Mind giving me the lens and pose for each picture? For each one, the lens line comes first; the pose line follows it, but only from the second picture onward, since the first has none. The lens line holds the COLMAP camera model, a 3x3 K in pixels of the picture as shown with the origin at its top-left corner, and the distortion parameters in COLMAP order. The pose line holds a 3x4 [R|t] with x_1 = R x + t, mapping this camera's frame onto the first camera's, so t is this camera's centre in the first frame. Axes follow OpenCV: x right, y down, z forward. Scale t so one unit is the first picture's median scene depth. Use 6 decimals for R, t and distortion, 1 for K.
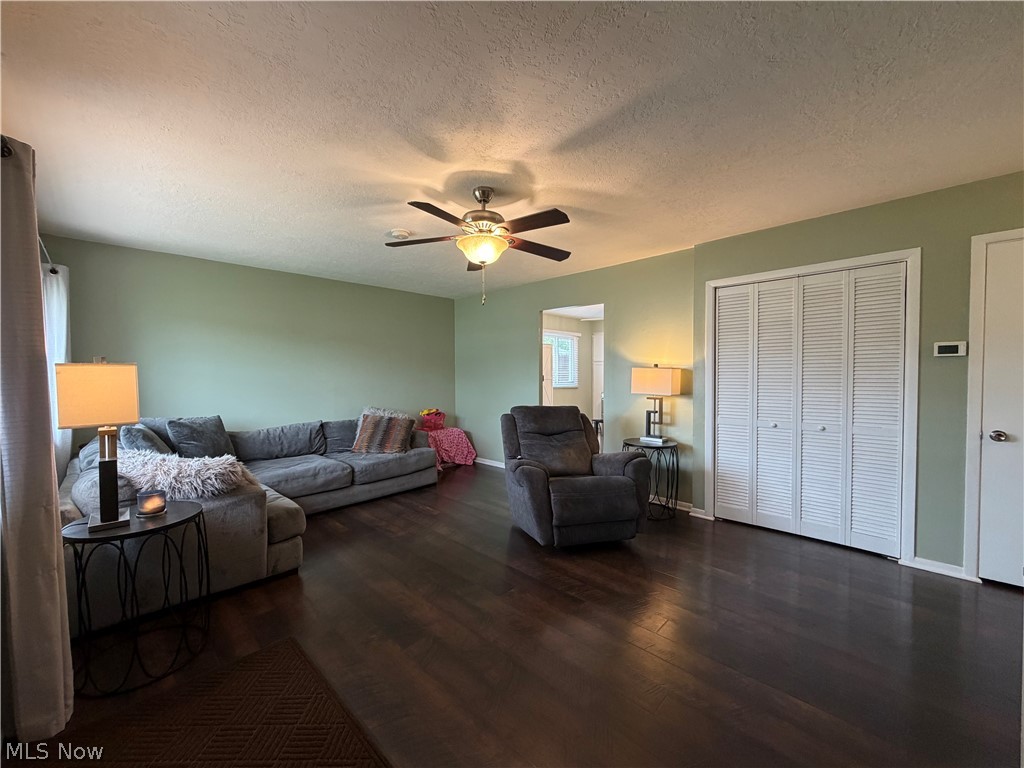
lens RADIAL K [[408.5, 0, 512.3], [0, 408.5, 389.6], [0, 0, 1]] dist [0.002185, 0.000162]
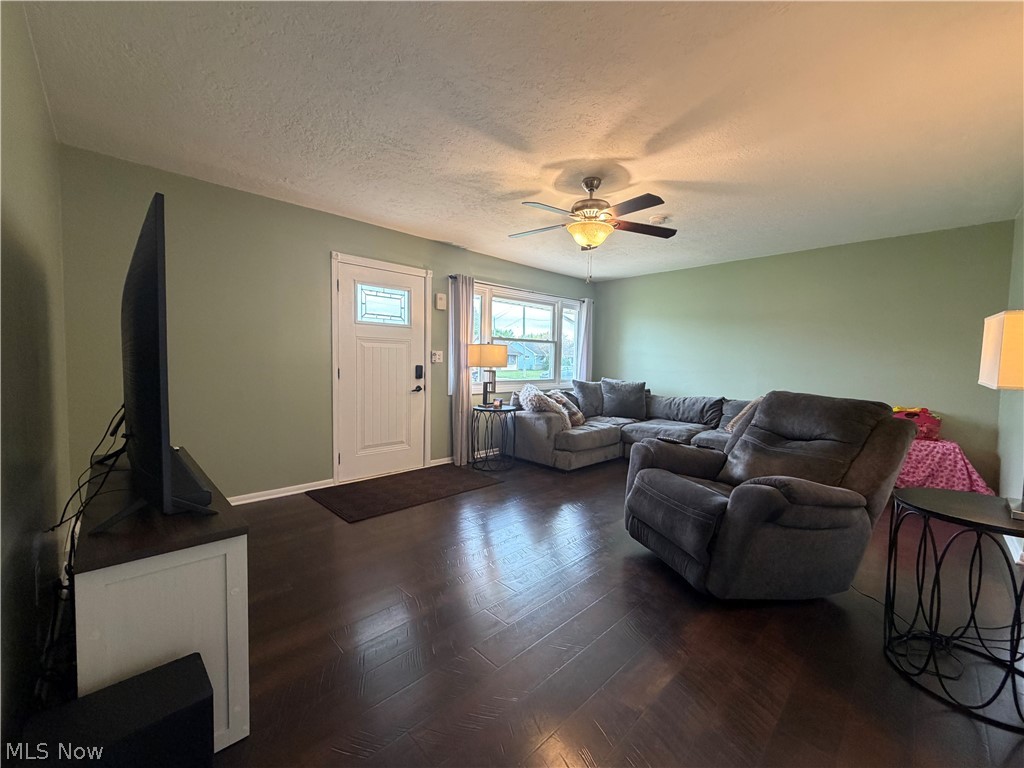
lens RADIAL K [[408.5, 0, 503.2], [0, 408.5, 385.0], [0, 0, 1]] dist [0.002185, 0.000162]
pose [[-0.035080, 0.067452, -0.997106, 1.067611], [-0.041828, 0.996746, 0.068900, -0.005681], [0.998509, 0.044124, -0.032144, 0.820240]]
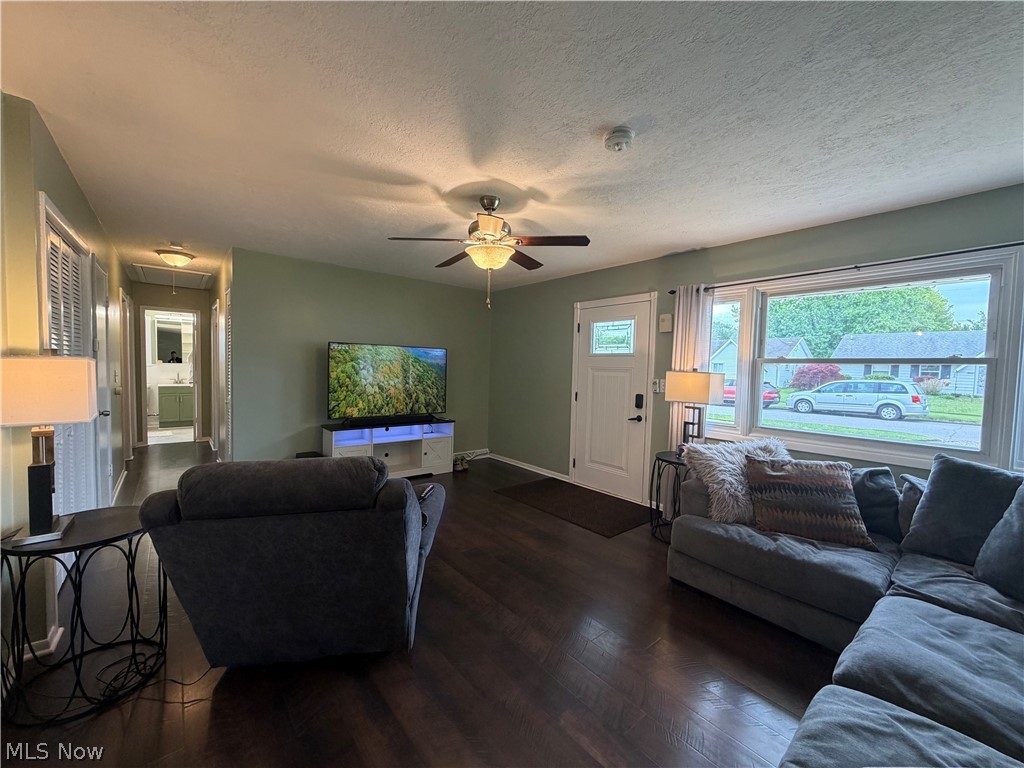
lens RADIAL K [[408.5, 0, 506.6], [0, 408.5, 384.0], [0, 0, 1]] dist [0.002185, 0.000162]
pose [[-0.992660, -0.024445, 0.118441, -0.244374], [-0.017148, 0.997913, 0.062247, -0.084852], [-0.119716, 0.059759, -0.991008, 2.040765]]
